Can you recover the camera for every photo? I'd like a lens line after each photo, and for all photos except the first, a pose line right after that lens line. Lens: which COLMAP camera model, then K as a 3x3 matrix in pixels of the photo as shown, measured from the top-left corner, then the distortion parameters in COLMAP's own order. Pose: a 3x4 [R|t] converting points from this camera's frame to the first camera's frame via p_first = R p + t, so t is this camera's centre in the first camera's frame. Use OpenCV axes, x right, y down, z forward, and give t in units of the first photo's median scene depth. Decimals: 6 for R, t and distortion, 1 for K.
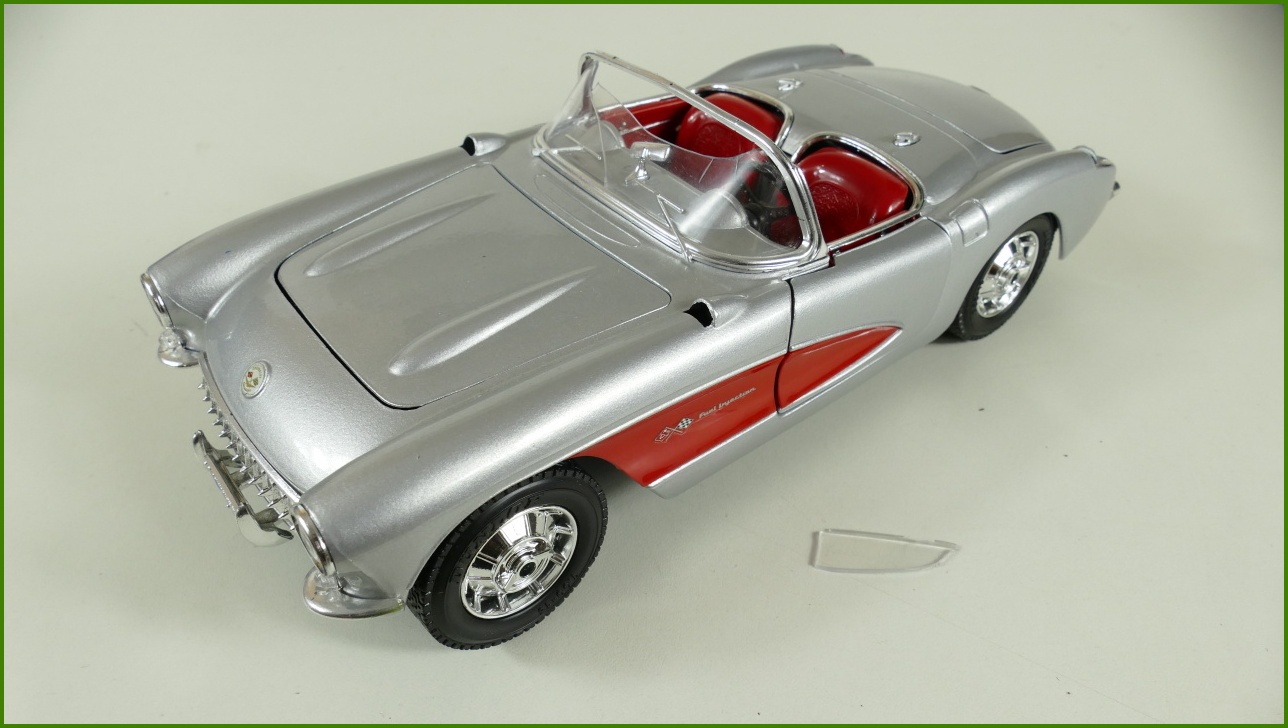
lens RADIAL K [[951.0, 0, 644.0], [0, 951.0, 364.0], [0, 0, 1]] dist [0.067522, 0.131250]
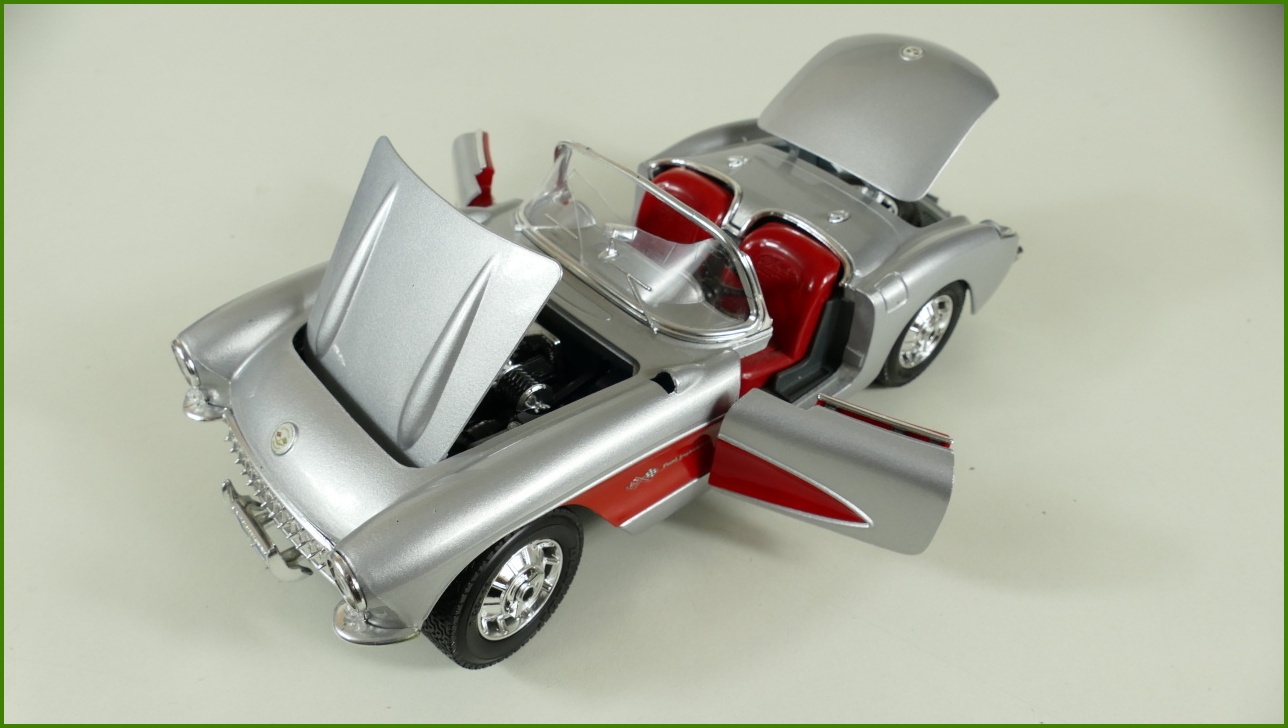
lens RADIAL K [[951.0, 0, 644.0], [0, 951.0, 364.0], [0, 0, 1]] dist [0.067522, 0.131250]
pose [[0.998626, 0.002815, 0.052328, -0.025042], [-0.002529, 0.999982, -0.005528, -0.059220], [-0.052342, 0.005388, 0.998615, -0.160953]]
